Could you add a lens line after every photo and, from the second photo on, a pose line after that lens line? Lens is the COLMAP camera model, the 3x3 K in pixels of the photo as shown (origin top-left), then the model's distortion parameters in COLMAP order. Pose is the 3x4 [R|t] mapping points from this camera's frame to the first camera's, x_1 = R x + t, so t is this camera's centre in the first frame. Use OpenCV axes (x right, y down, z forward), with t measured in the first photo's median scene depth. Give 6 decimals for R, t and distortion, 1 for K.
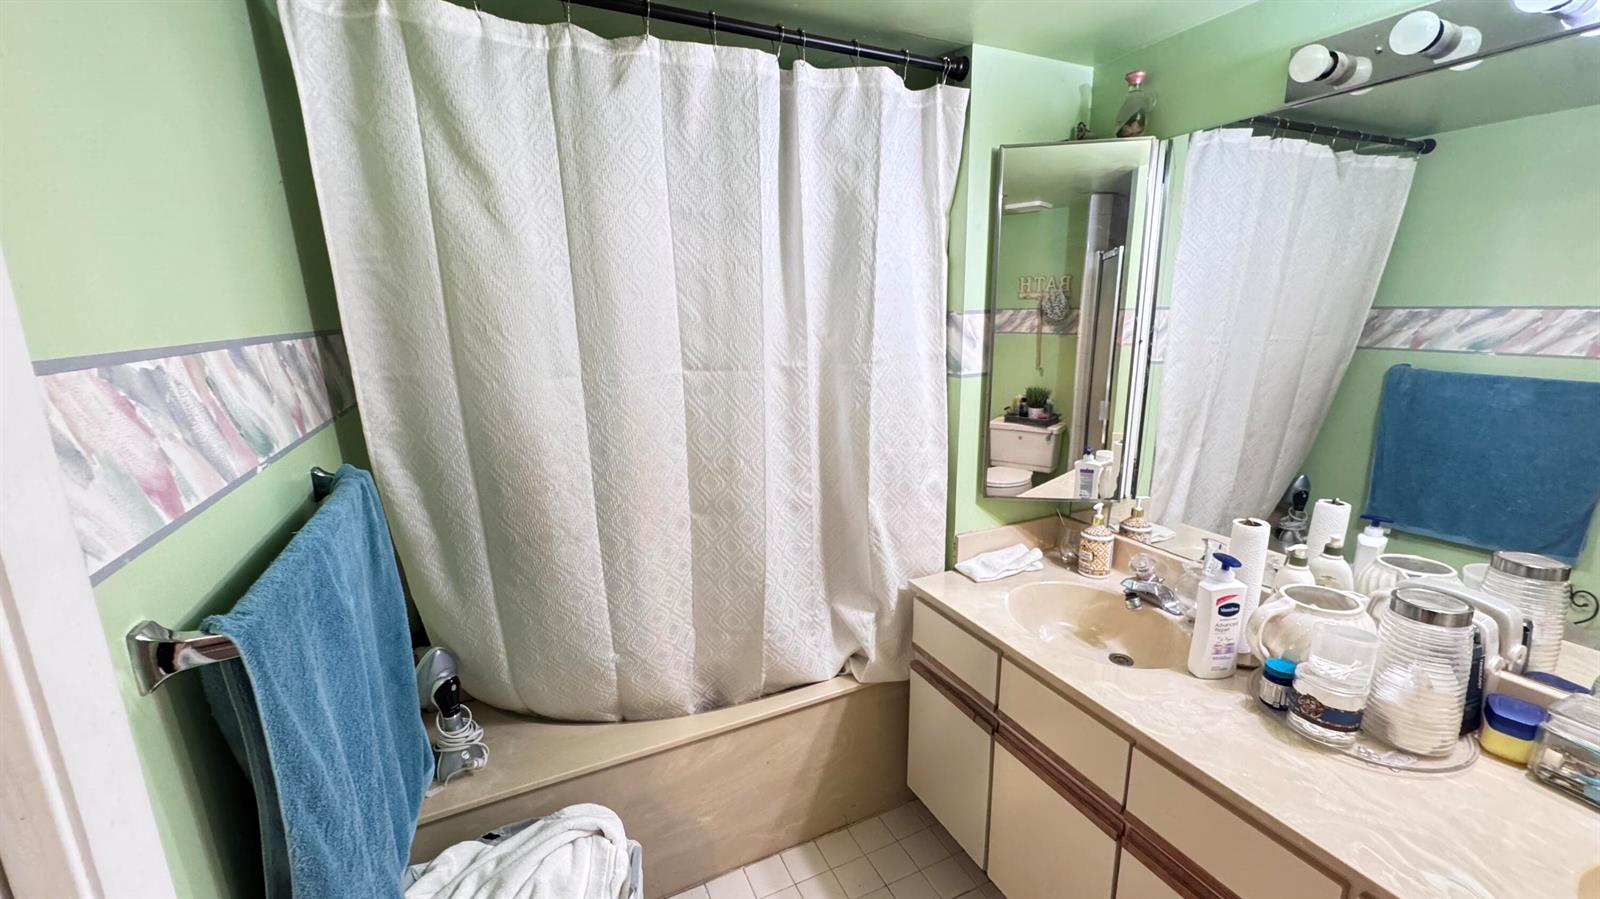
lens RADIAL K [[639.9, 0, 800.0], [0, 639.9, 449.5], [0, 0, 1]] dist [-0.005988, 0.000833]
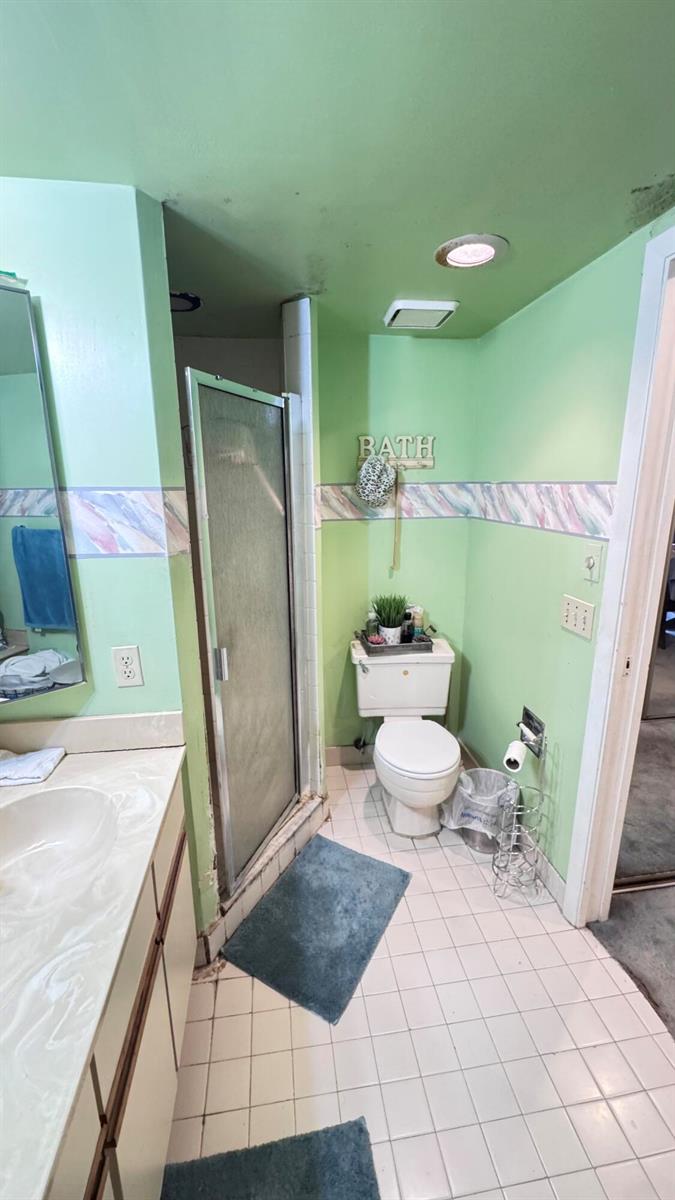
lens RADIAL K [[479.9, 0, 337.2], [0, 479.9, 599.0], [0, 0, 1]] dist [-0.005988, 0.000833]
pose [[-0.953843, -0.031179, 0.298683, -0.644045], [0.105487, 0.896430, 0.430448, -0.786372], [-0.281169, 0.442087, -0.851765, 3.627275]]
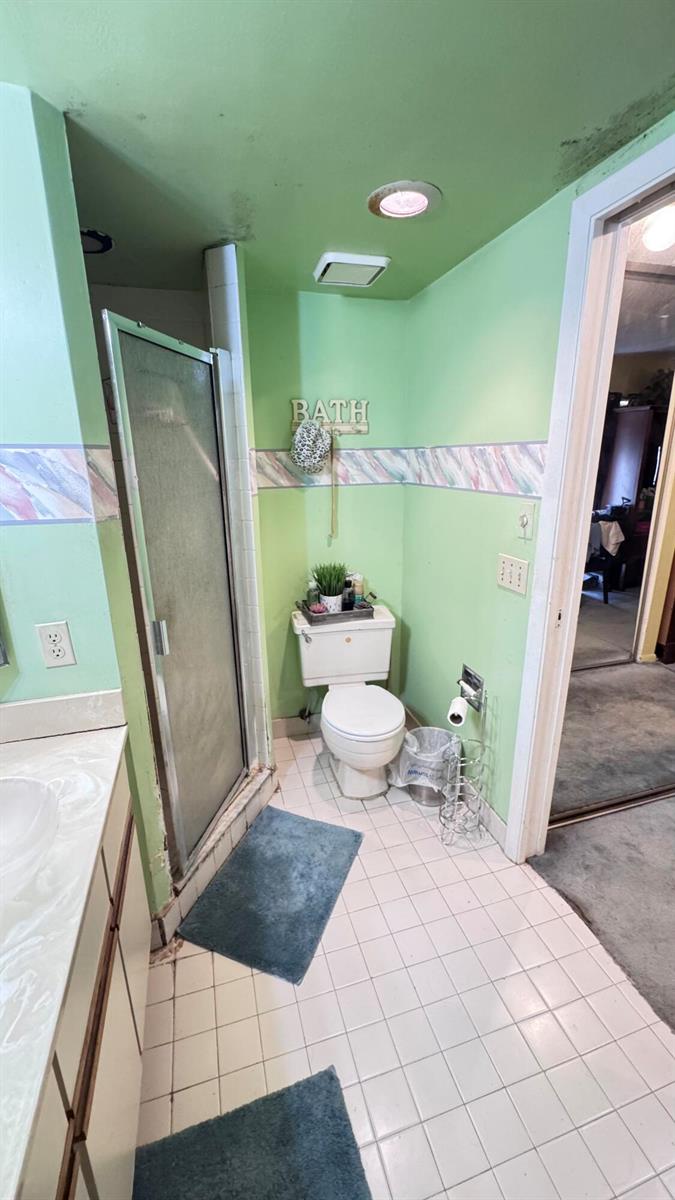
lens RADIAL K [[479.9, 0, 337.2], [0, 479.9, 599.0], [0, 0, 1]] dist [-0.005988, 0.000833]
pose [[-0.986913, -0.000254, 0.161256, -0.580404], [0.079166, 0.870434, 0.485878, -0.725167], [-0.140486, 0.492285, -0.859022, 3.628002]]
